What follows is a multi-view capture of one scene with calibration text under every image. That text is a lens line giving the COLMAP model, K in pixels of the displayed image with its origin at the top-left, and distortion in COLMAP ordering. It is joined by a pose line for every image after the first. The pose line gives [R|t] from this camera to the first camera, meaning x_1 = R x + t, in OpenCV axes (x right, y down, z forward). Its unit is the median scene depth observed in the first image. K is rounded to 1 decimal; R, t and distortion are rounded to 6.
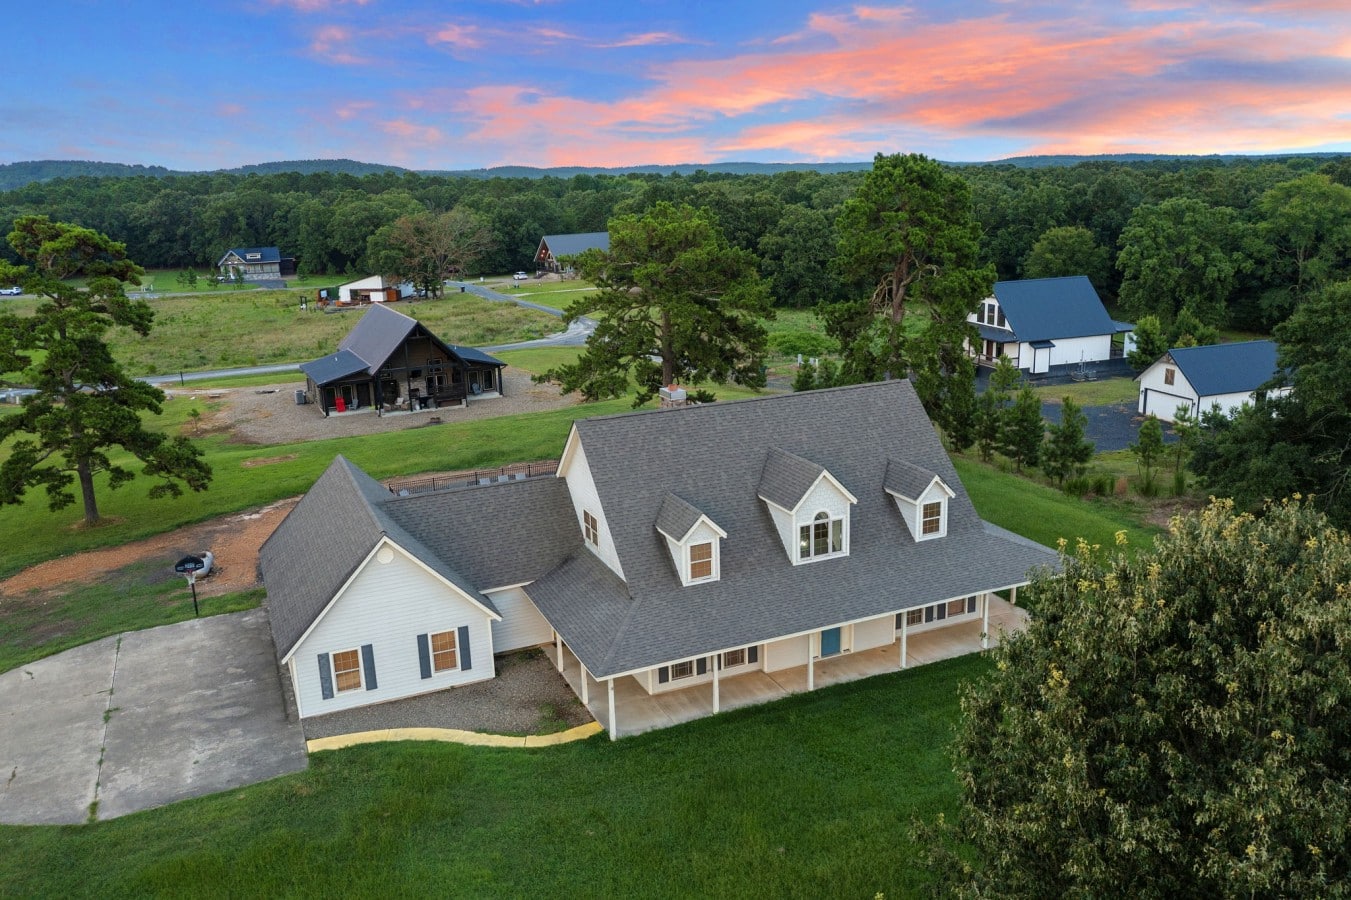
lens RADIAL K [[1096.5, 0, 675.5], [0, 1096.5, 450.0], [0, 0, 1]] dist [0.005731, 0.009616]
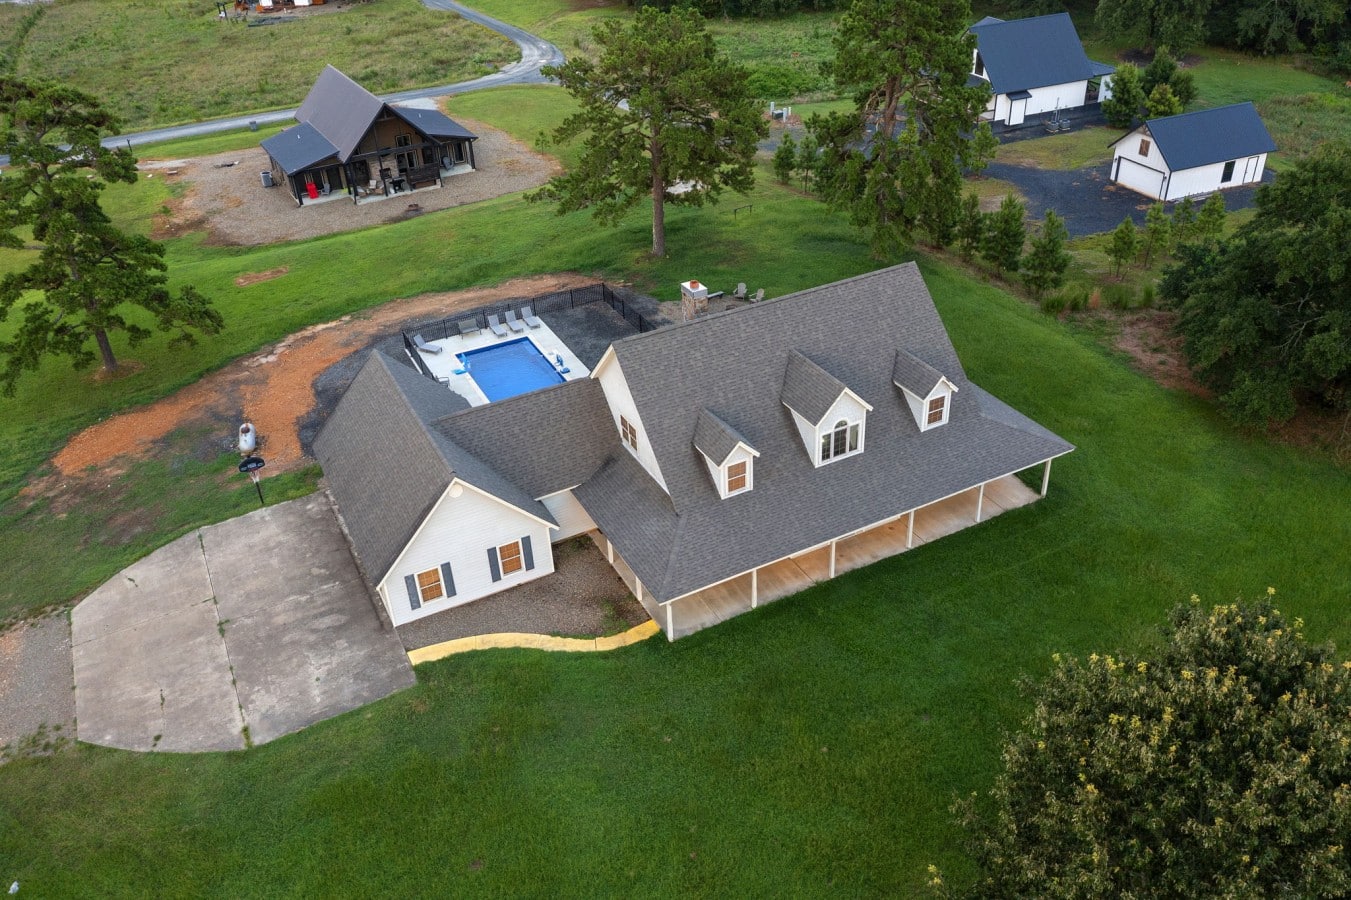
lens RADIAL K [[1101.5, 0, 675.5], [0, 1101.5, 450.0], [0, 0, 1]] dist [0.000585, 0.008710]
pose [[0.997822, -0.045240, 0.048007, -0.087862], [0.028011, 0.949486, 0.312555, -0.265705], [-0.059722, -0.310530, 0.948686, -0.053819]]
